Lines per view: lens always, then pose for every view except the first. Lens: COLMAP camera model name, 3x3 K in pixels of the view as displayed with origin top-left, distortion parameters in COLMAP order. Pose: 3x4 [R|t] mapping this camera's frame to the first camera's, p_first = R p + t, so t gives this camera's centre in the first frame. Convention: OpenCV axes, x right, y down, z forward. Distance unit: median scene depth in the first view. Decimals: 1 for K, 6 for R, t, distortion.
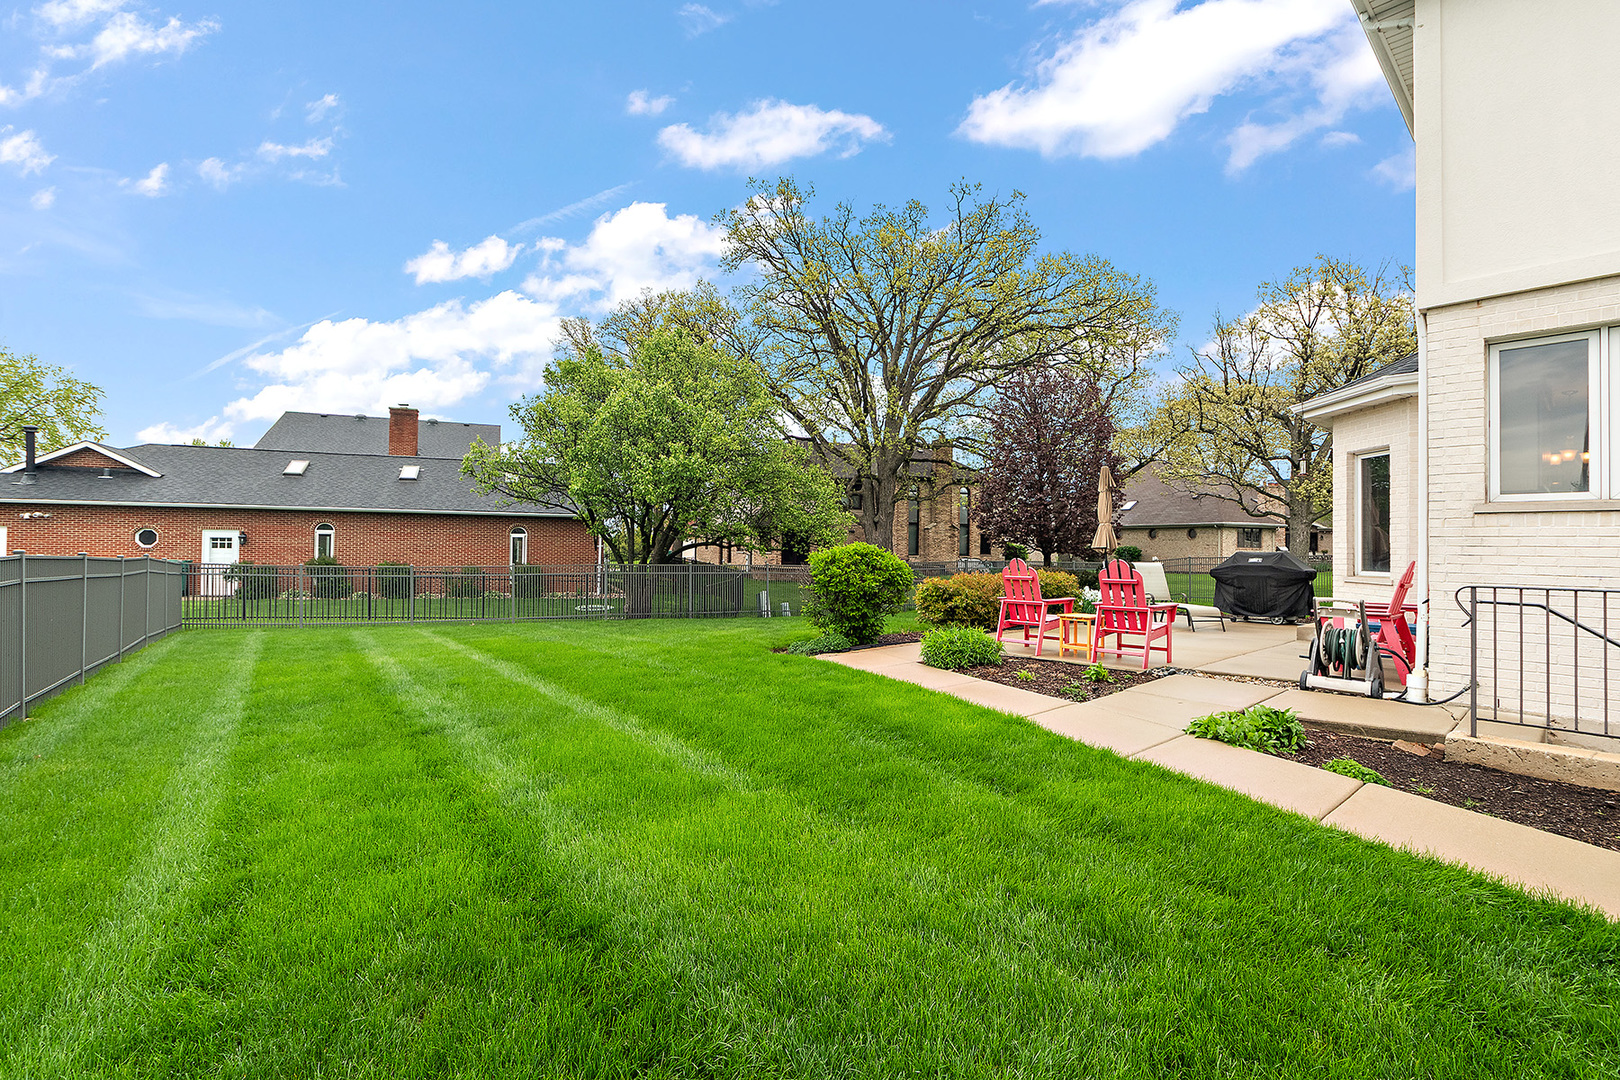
lens RADIAL K [[715.6, 0, 813.3], [0, 715.6, 533.6], [0, 0, 1]] dist [-0.015477, -0.000275]
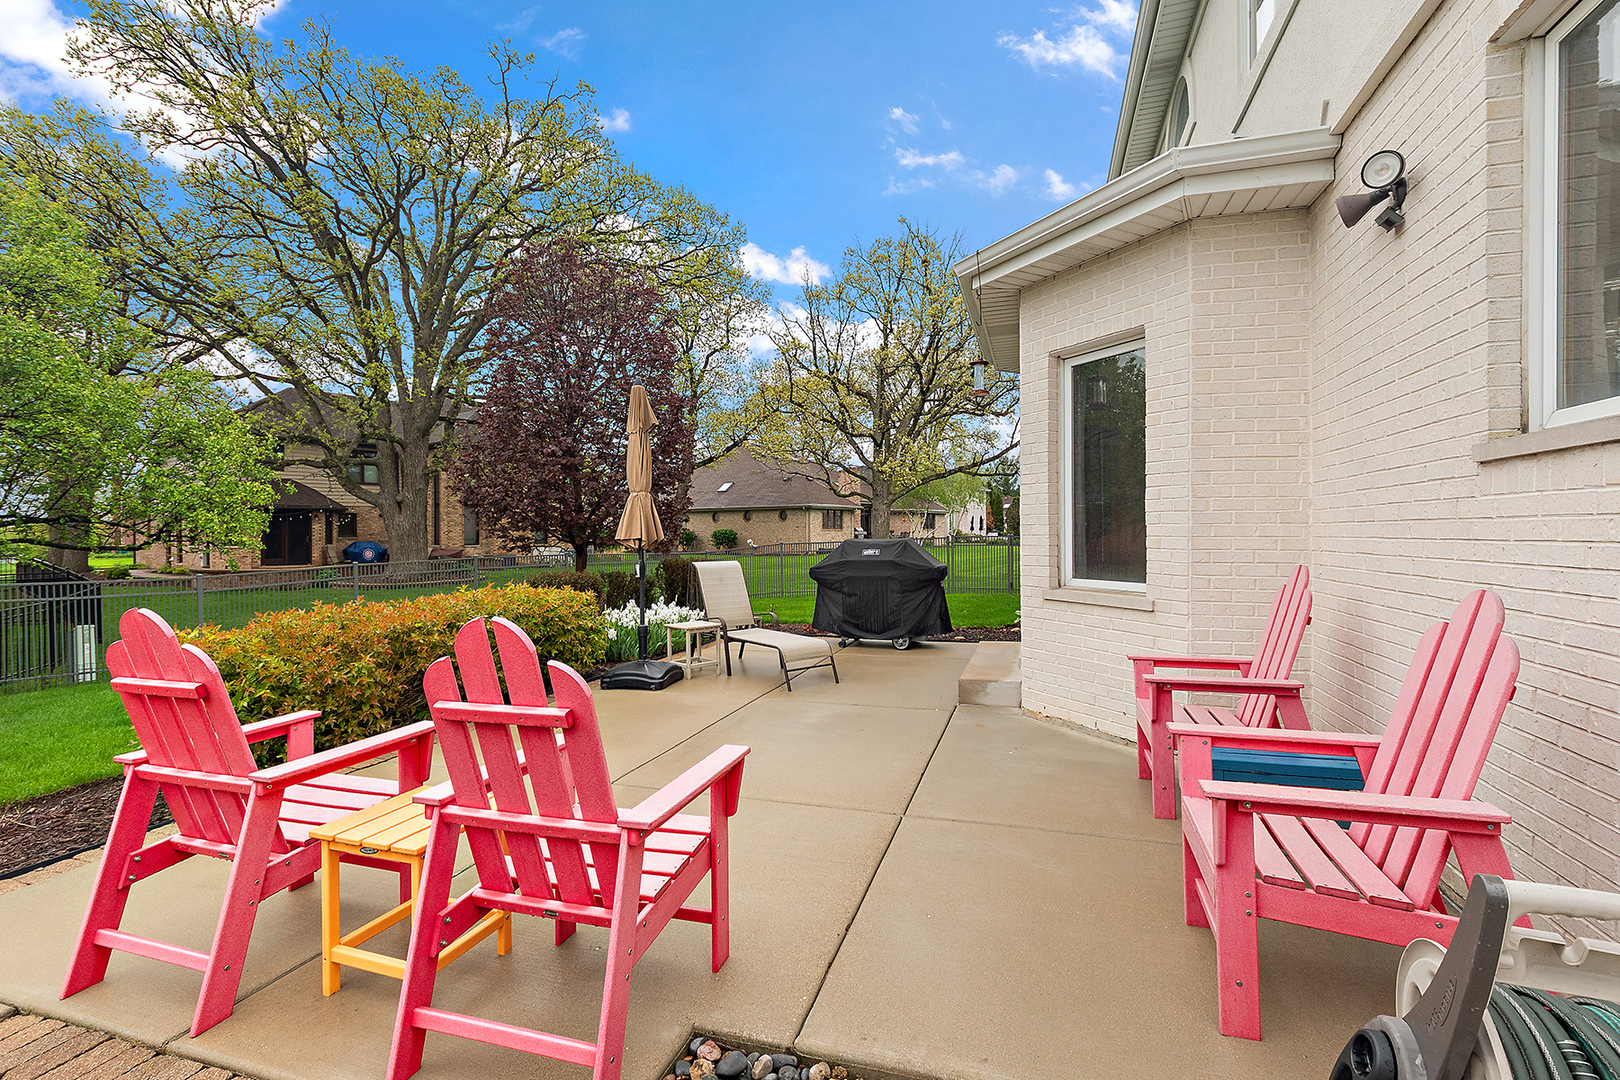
lens RADIAL K [[715.6, 0, 813.3], [0, 715.6, 533.6], [0, 0, 1]] dist [-0.015477, -0.000275]
pose [[0.862091, -0.018286, 0.506423, 0.097363], [0.006710, 0.999673, 0.024673, 0.001443], [-0.506709, -0.017872, 0.861932, 0.184847]]
